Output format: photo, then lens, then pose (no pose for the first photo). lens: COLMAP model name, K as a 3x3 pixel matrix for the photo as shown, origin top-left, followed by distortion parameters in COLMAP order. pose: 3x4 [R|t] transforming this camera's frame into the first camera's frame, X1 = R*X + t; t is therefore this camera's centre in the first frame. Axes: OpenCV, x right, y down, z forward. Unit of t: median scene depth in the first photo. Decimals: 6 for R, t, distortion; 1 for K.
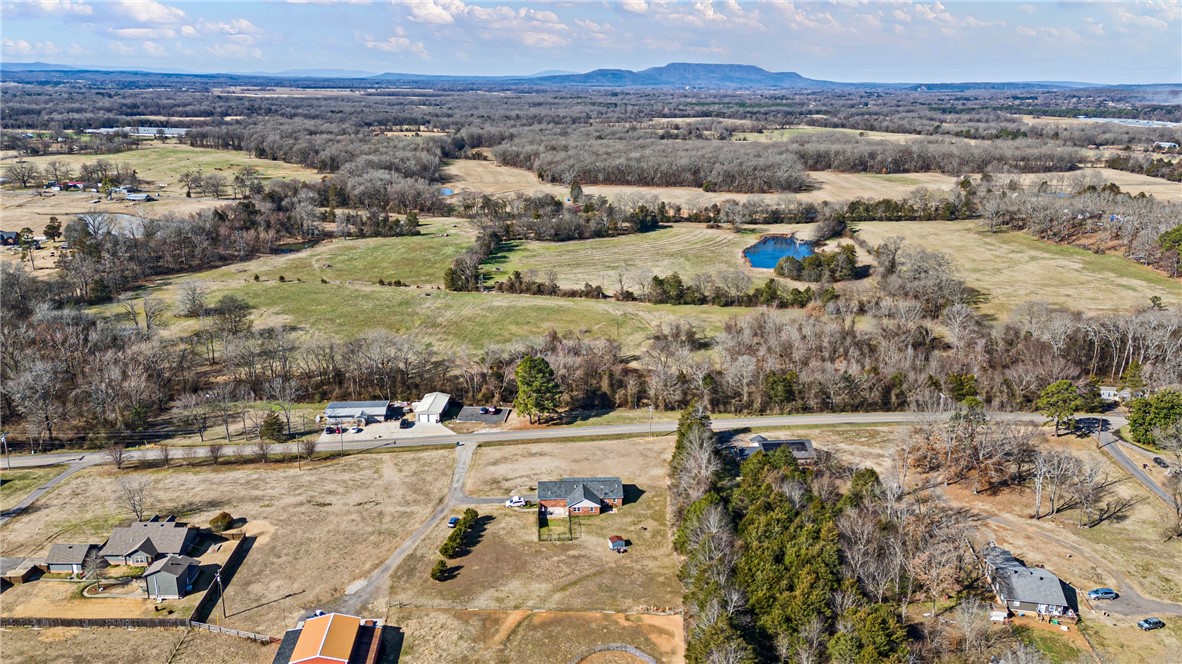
lens RADIAL K [[898.7, 0, 590.9], [0, 898.7, 331.2], [0, 0, 1]] dist [0.057086, -0.056624]
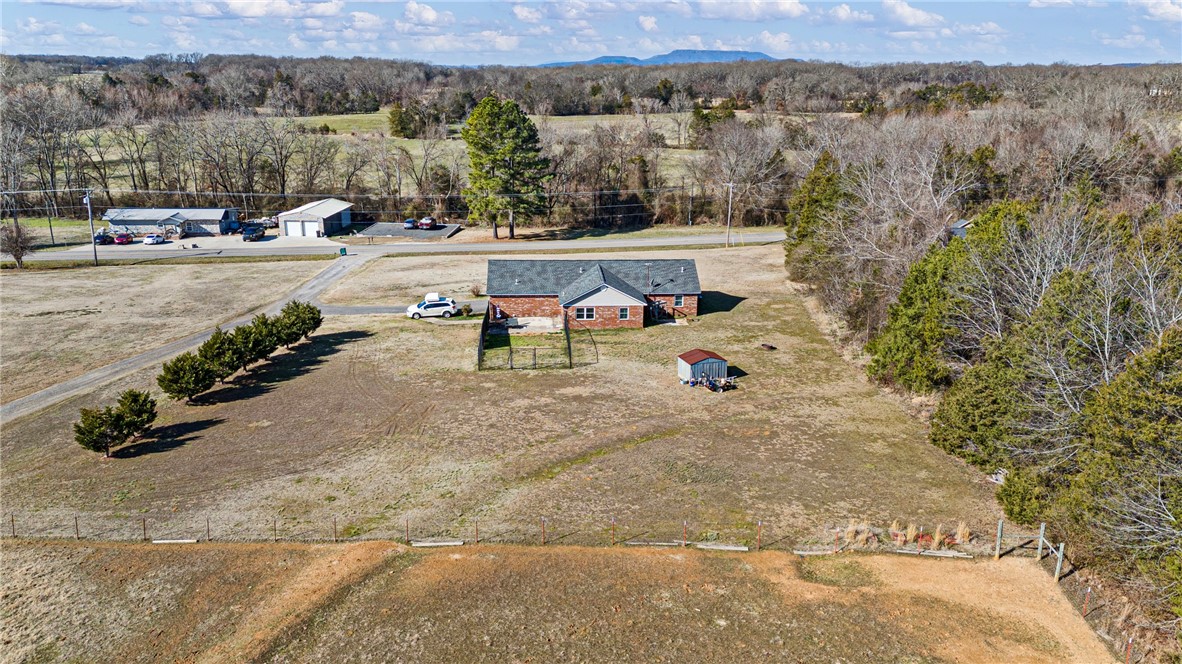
lens RADIAL K [[898.7, 0, 590.6], [0, 898.7, 331.9], [0, 0, 1]] dist [0.057086, -0.056624]
pose [[0.999984, -0.003066, -0.004764, -0.012115], [0.003089, 0.999984, 0.004828, 0.217687], [0.004749, -0.004842, 0.999977, 0.654779]]
